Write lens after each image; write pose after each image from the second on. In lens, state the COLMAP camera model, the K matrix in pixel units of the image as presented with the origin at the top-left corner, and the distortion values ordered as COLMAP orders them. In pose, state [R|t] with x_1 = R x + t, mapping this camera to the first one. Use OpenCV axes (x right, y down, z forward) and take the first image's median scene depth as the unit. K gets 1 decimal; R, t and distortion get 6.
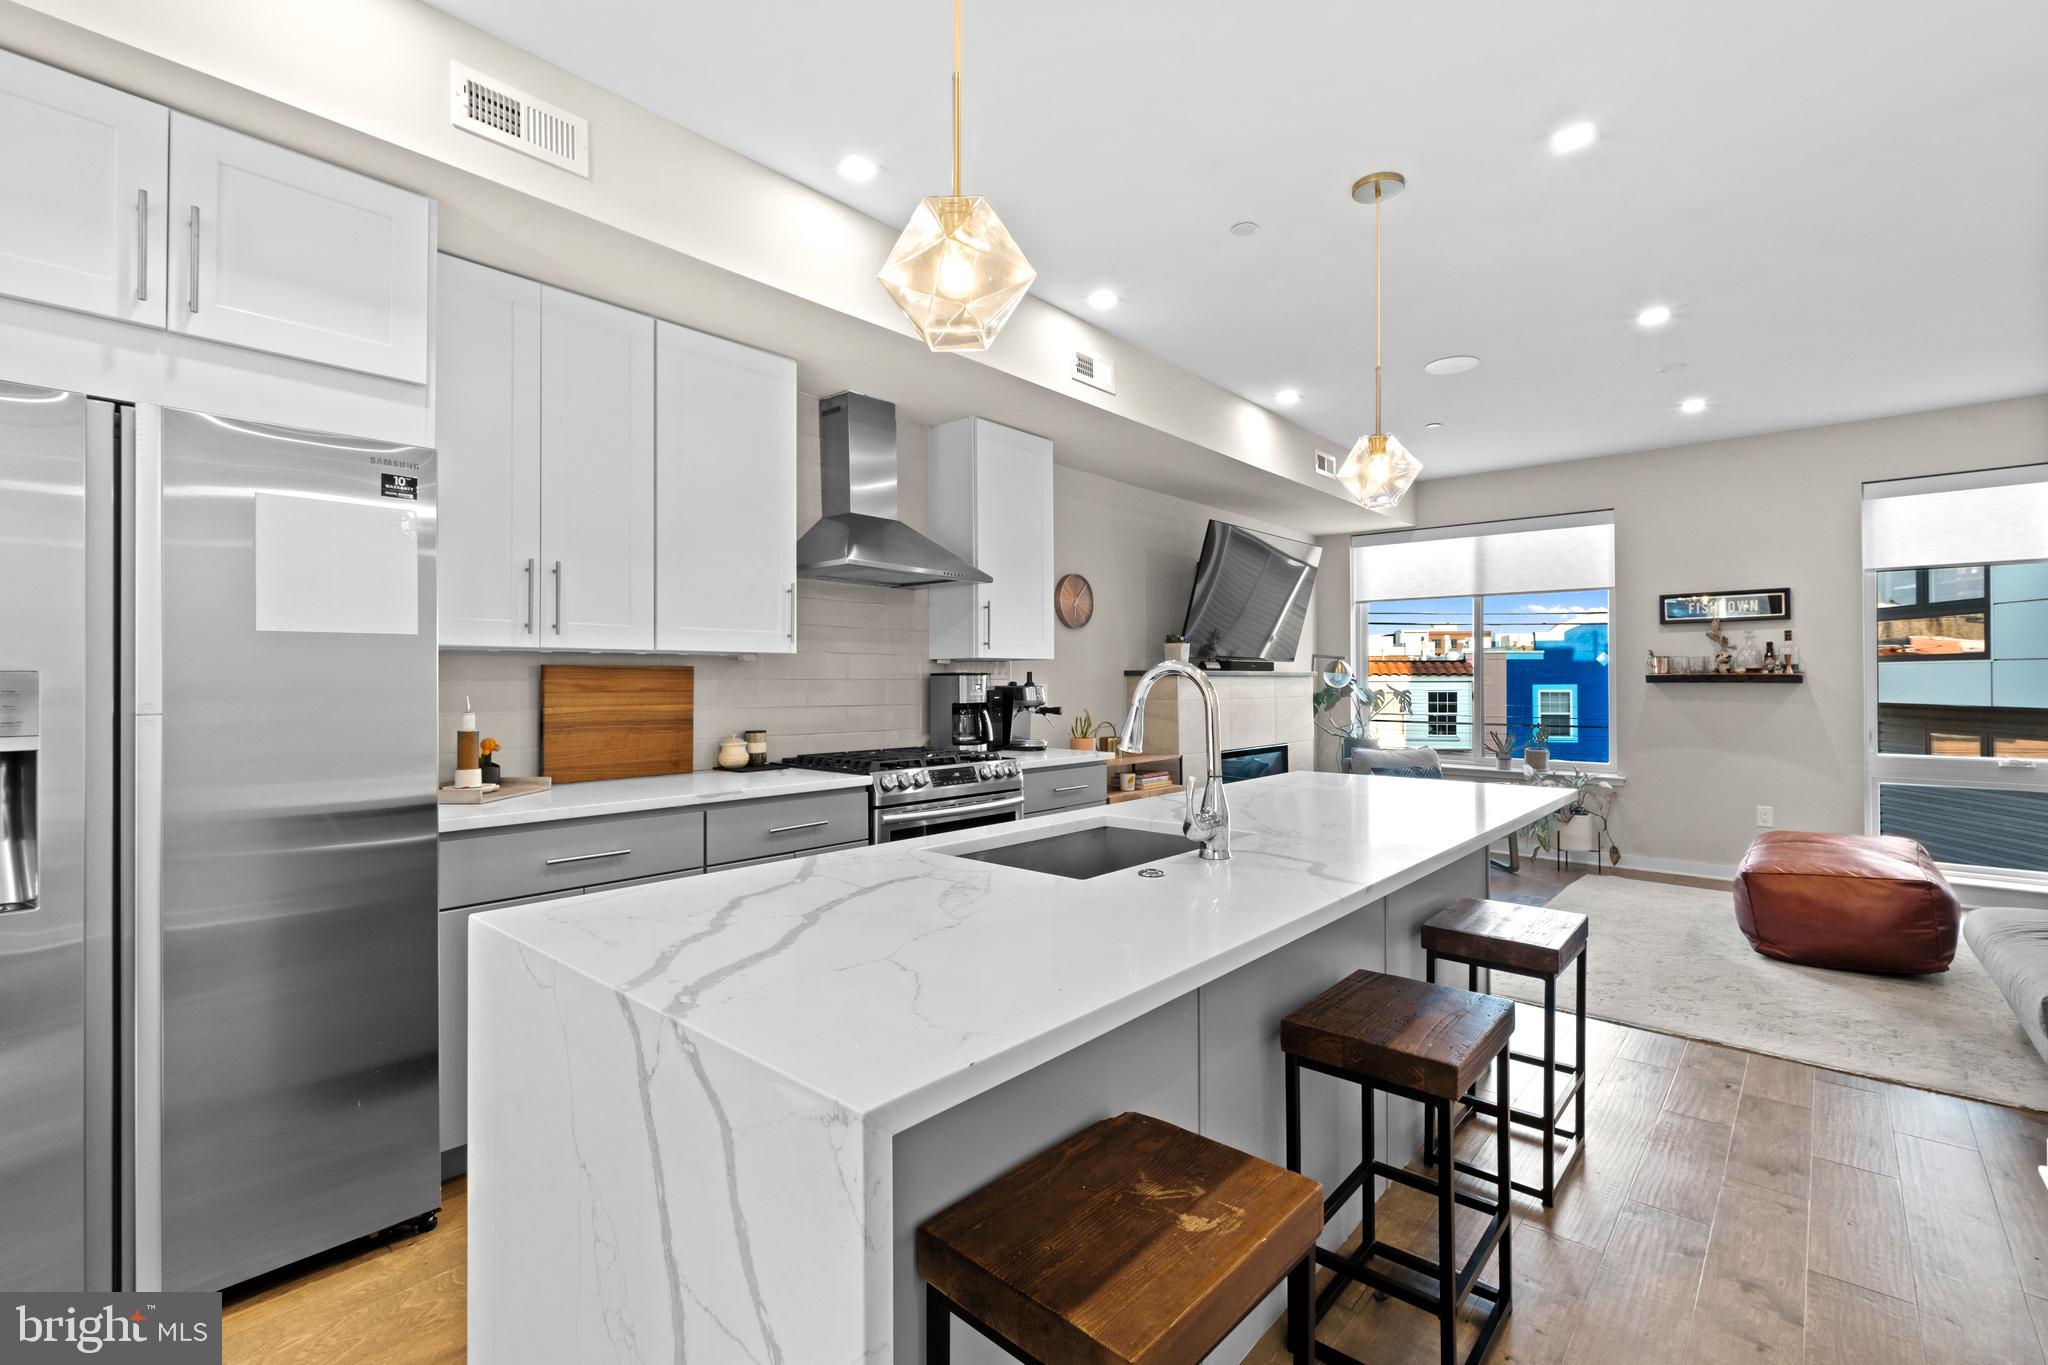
lens RADIAL K [[912.4, 0, 1025.2], [0, 912.4, 673.7], [0, 0, 1]] dist [0.000761, -0.000431]
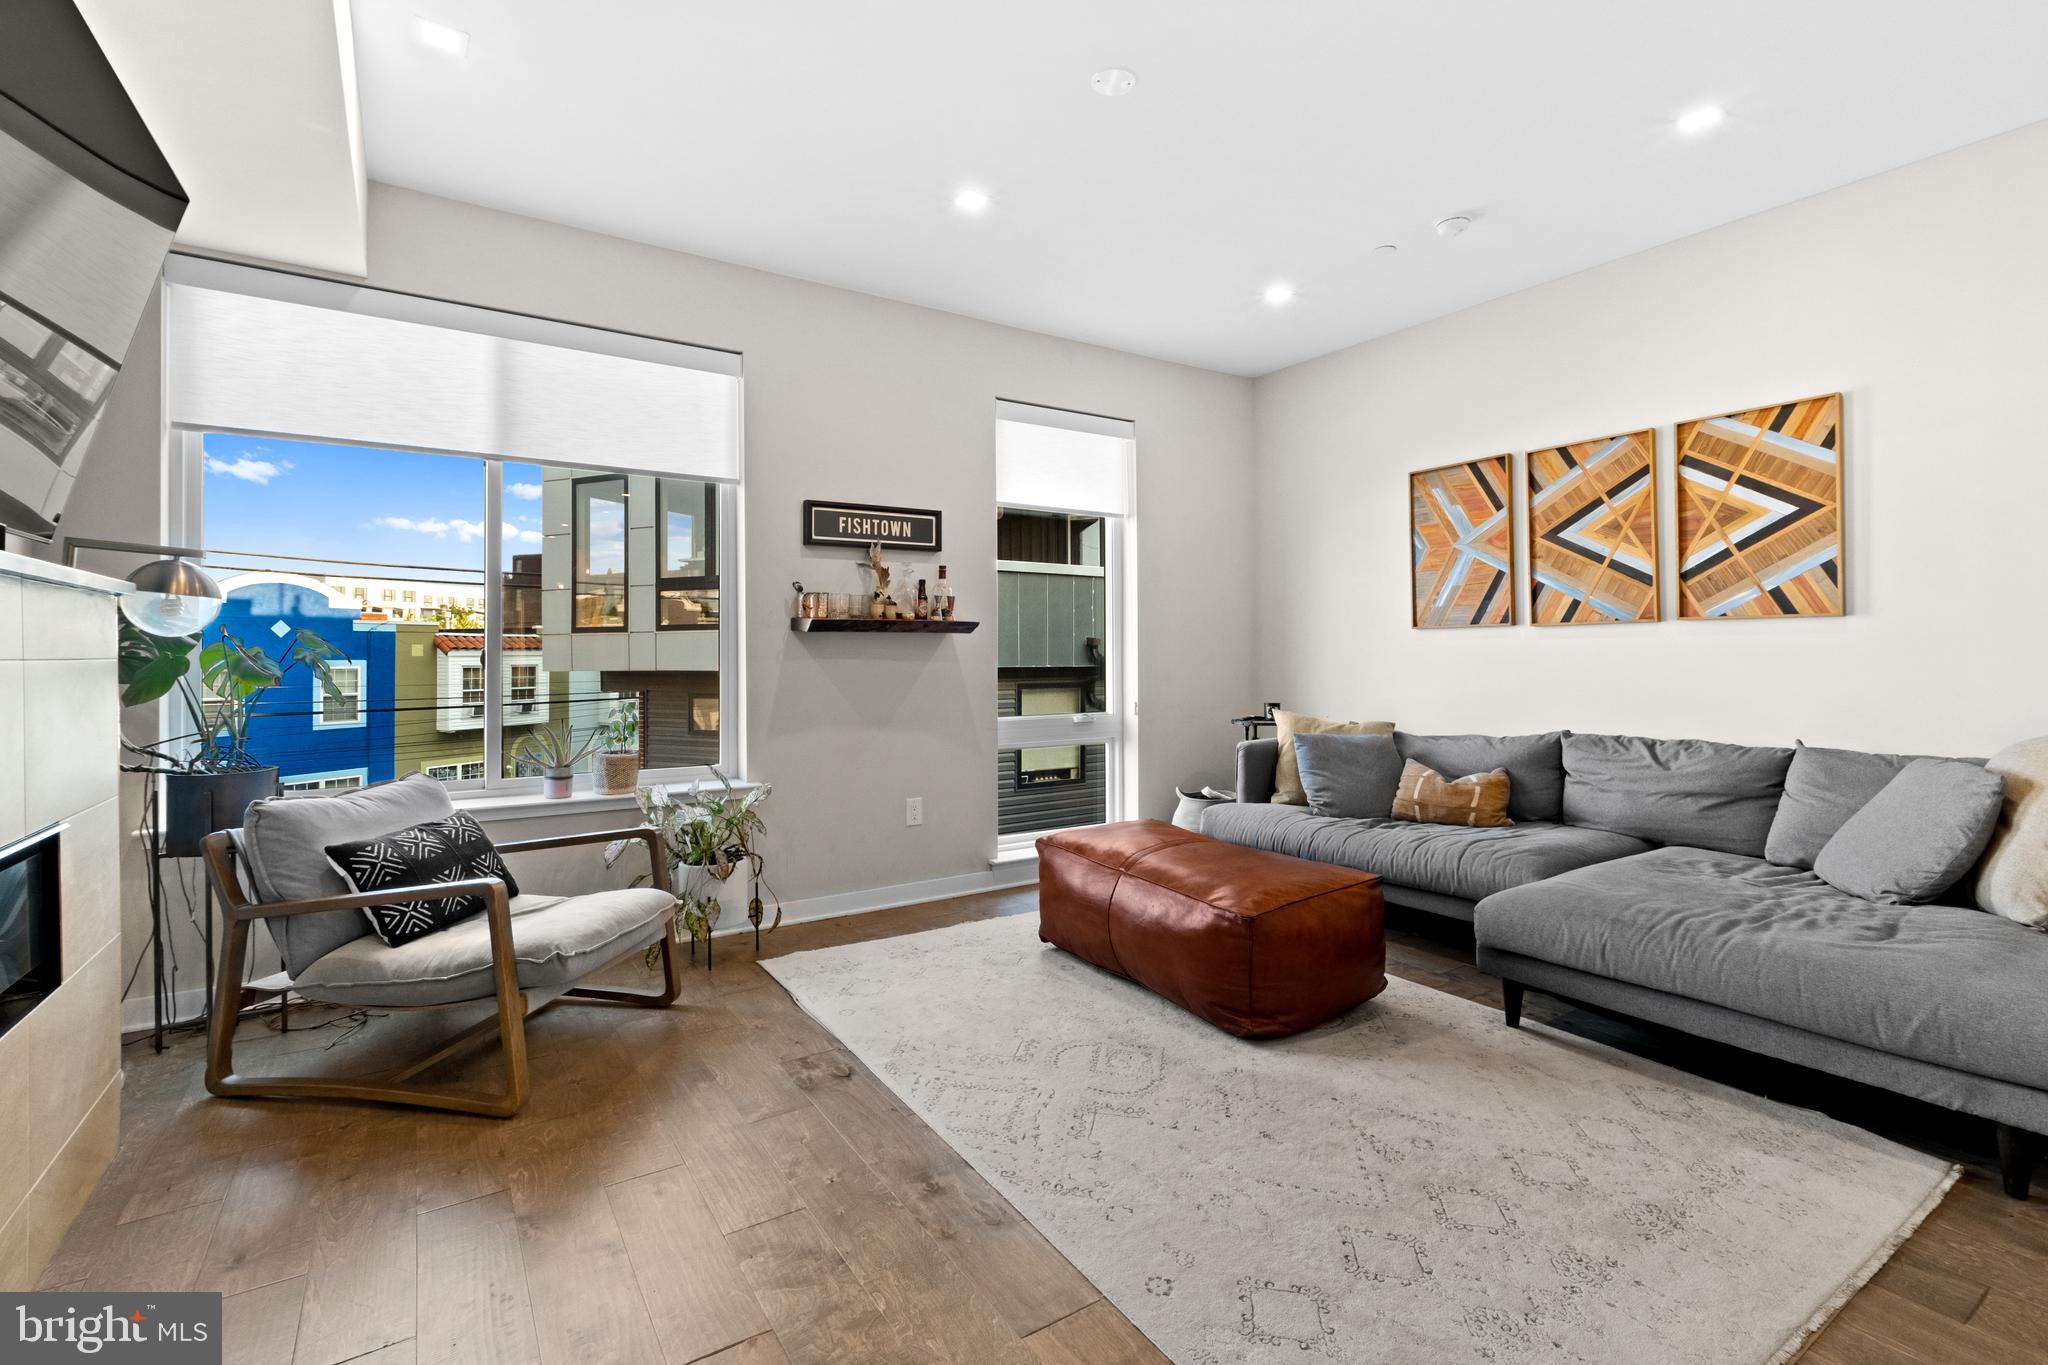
lens RADIAL K [[912.4, 0, 1023.6], [0, 912.4, 650.5], [0, 0, 1]] dist [0.000761, -0.000431]
pose [[0.261092, 0.004317, 0.965304, 0.142390], [-0.001268, 0.999991, -0.004130, 0.035770], [-0.965313, -0.000146, 0.261095, 0.955828]]
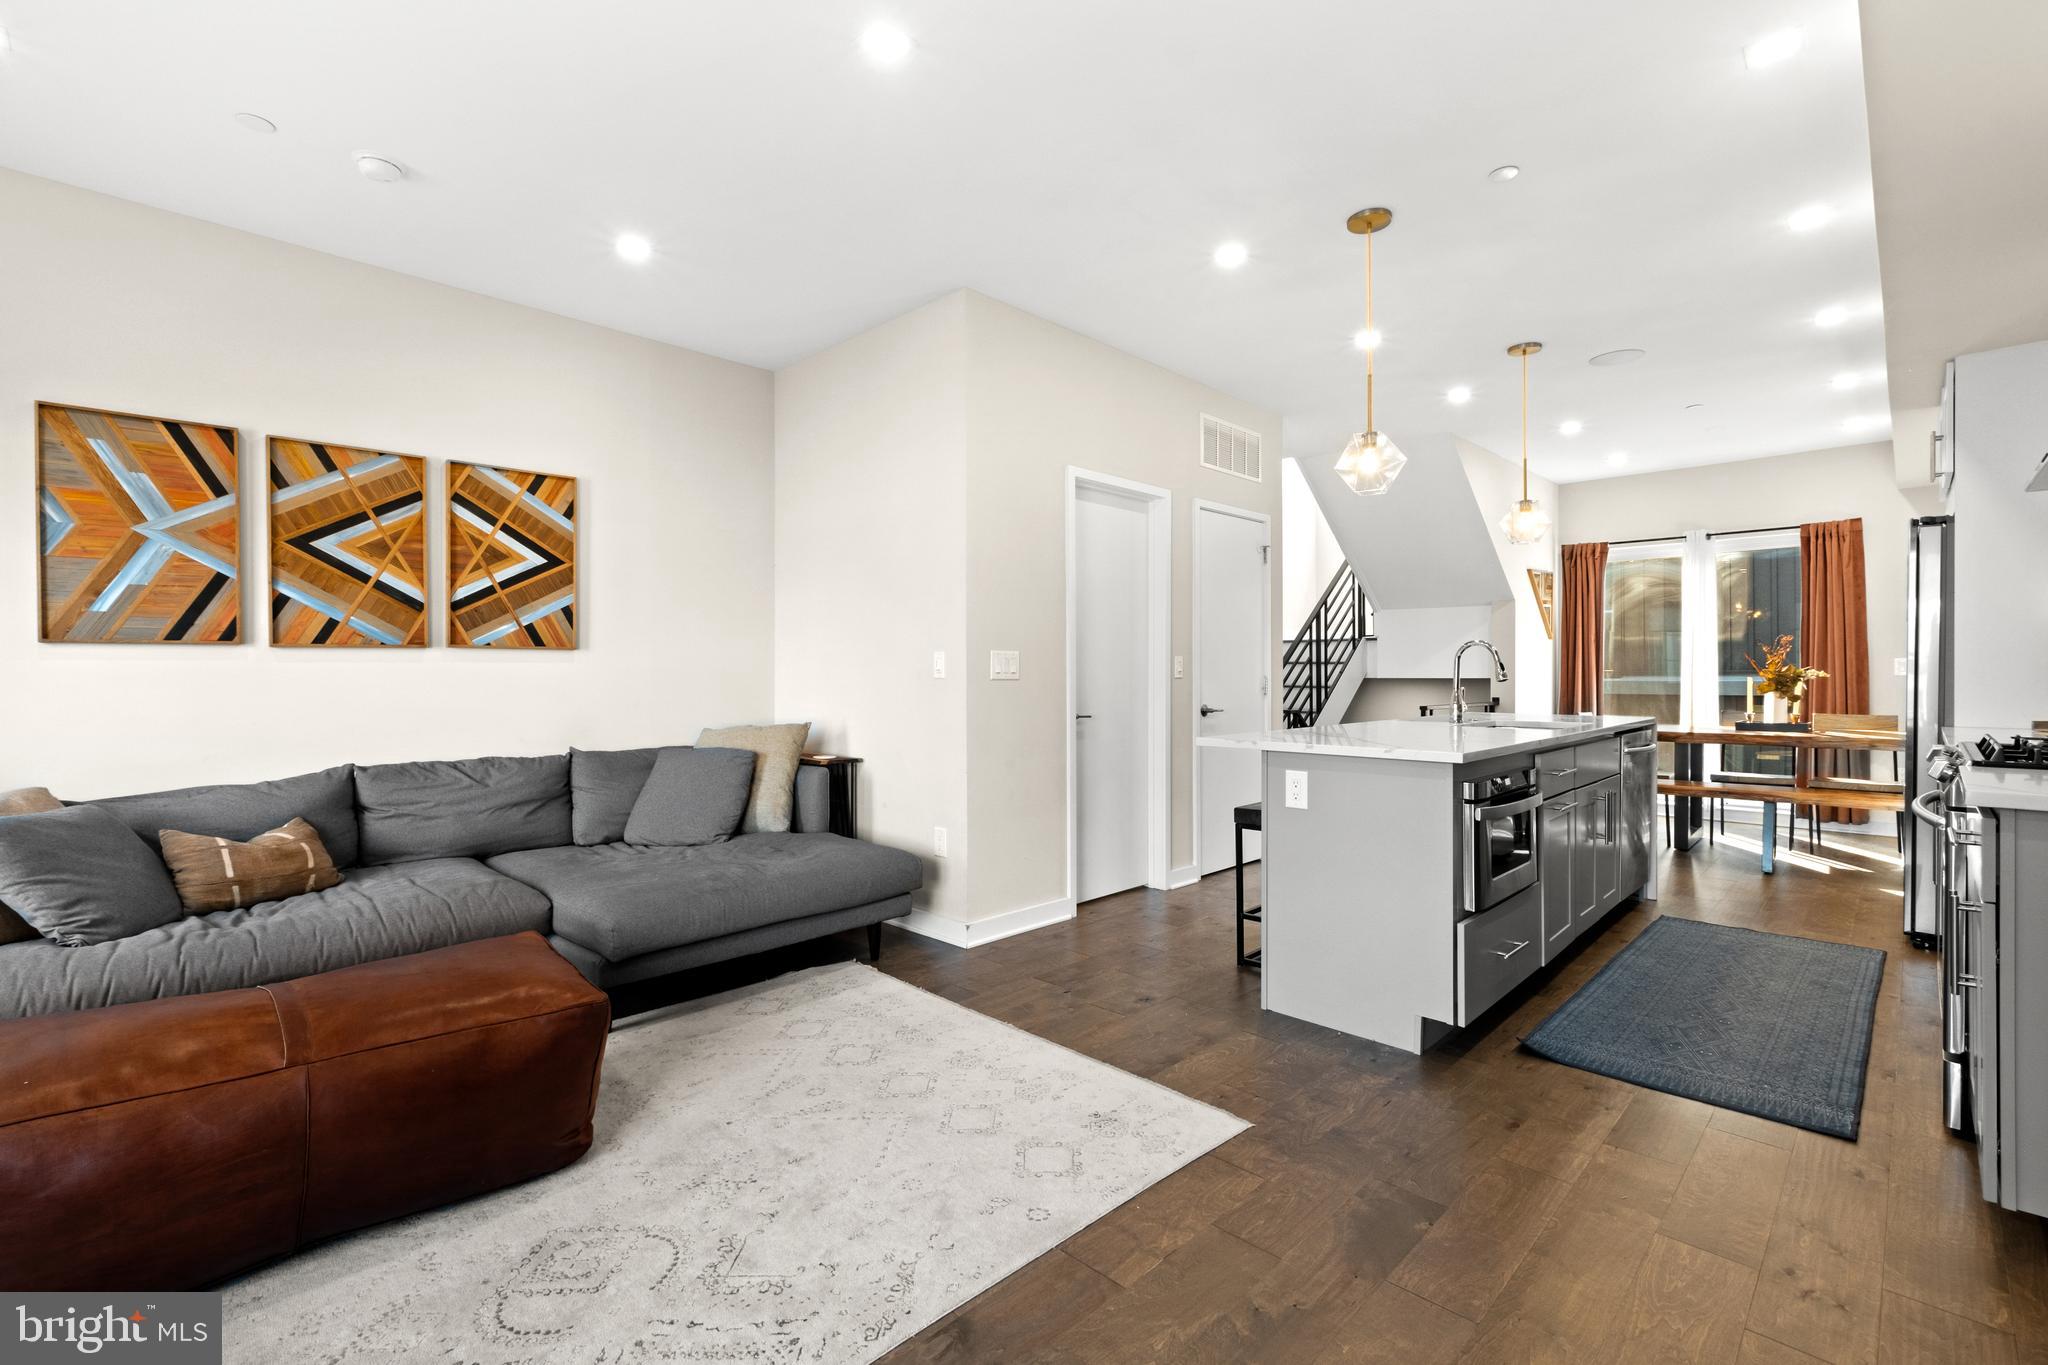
lens RADIAL K [[912.4, 0, 1030.3], [0, 912.4, 672.2], [0, 0, 1]] dist [0.000761, -0.000431]
pose [[-0.998715, 0.002432, 0.050622, 0.510884], [0.002104, 0.999977, -0.006518, 0.034639], [-0.050637, -0.006403, -0.998697, 1.460050]]
